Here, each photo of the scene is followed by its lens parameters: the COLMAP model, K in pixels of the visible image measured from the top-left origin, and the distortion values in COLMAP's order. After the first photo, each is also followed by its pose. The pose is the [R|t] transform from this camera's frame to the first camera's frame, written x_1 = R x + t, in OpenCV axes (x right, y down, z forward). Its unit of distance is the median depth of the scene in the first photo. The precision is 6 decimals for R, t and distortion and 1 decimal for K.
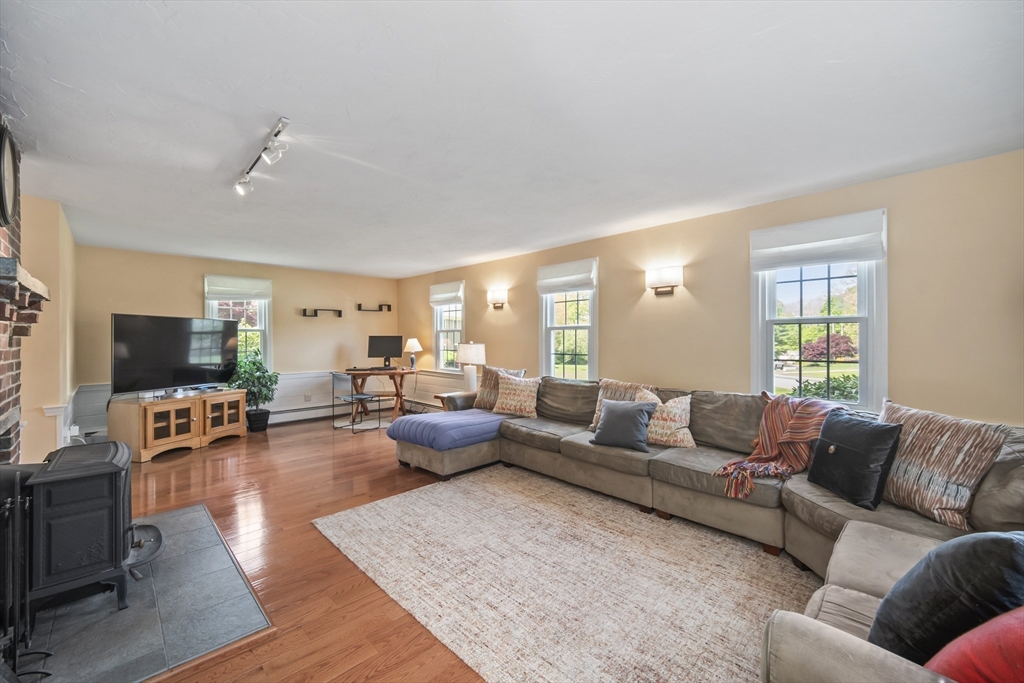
lens RADIAL K [[407.3, 0, 499.7], [0, 407.3, 338.9], [0, 0, 1]] dist [0.000530, -0.000135]
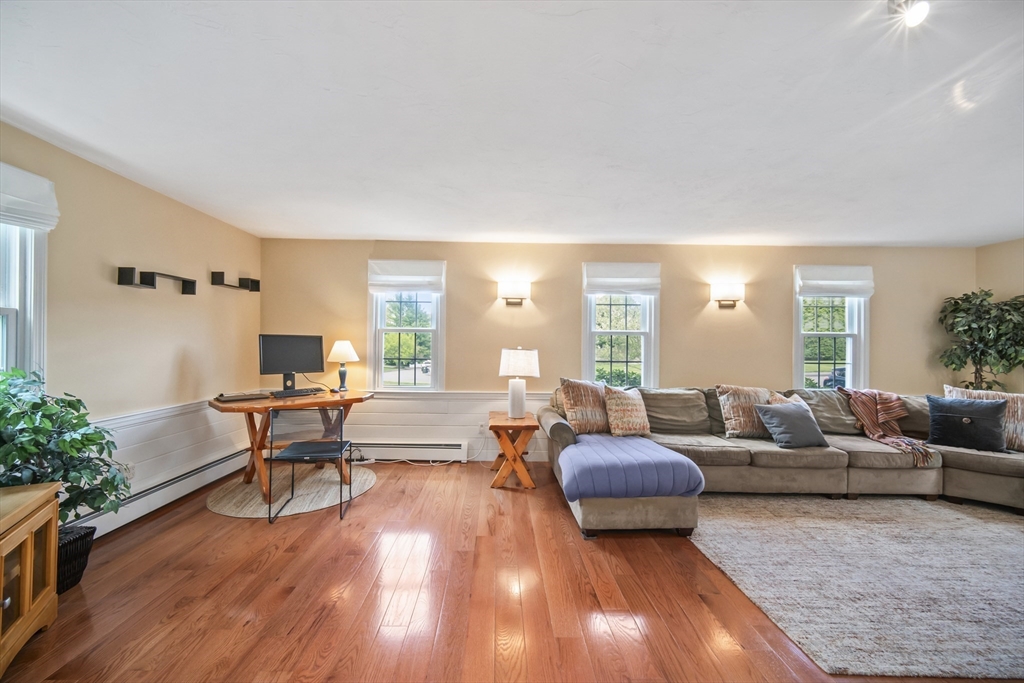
lens RADIAL K [[405.9, 0, 503.5], [0, 405.9, 345.5], [0, 0, 1]] dist [-0.000680, -0.000085]
pose [[0.688736, 0.015928, 0.724838, -0.911819], [-0.012008, 0.999872, -0.010561, 0.017177], [-0.724913, -0.001430, 0.688839, 0.739222]]
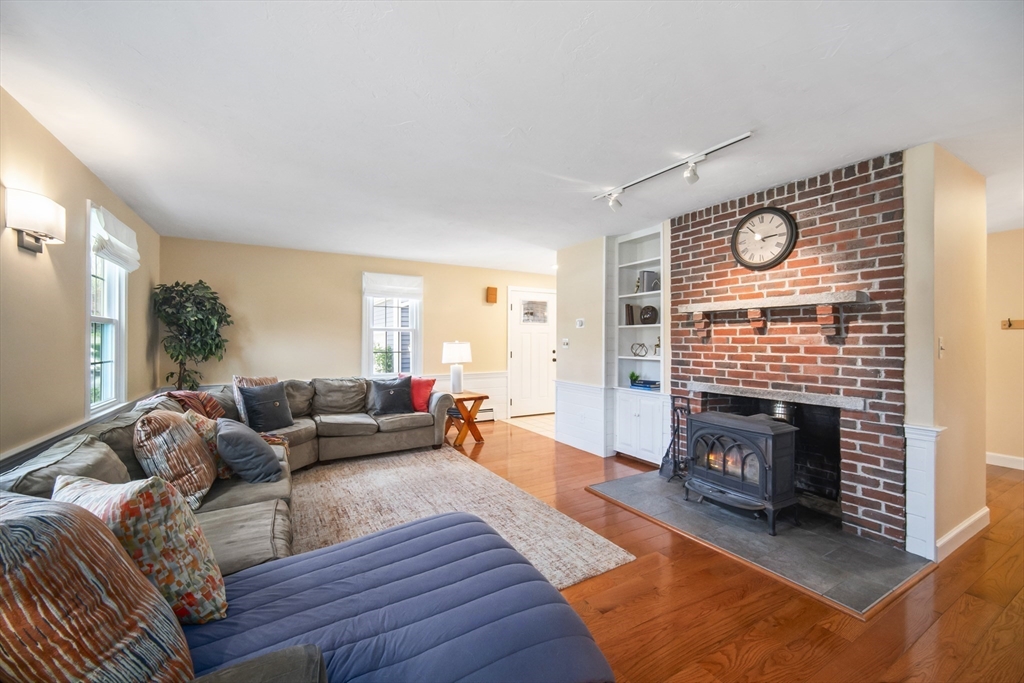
lens RADIAL K [[407.3, 0, 499.7], [0, 407.3, 338.9], [0, 0, 1]] dist [0.000530, -0.000135]
pose [[-0.969382, 0.001272, 0.245553, -0.312910], [0.000468, 0.999994, -0.003334, 0.003223], [-0.245556, -0.003117, -0.969378, 1.476386]]
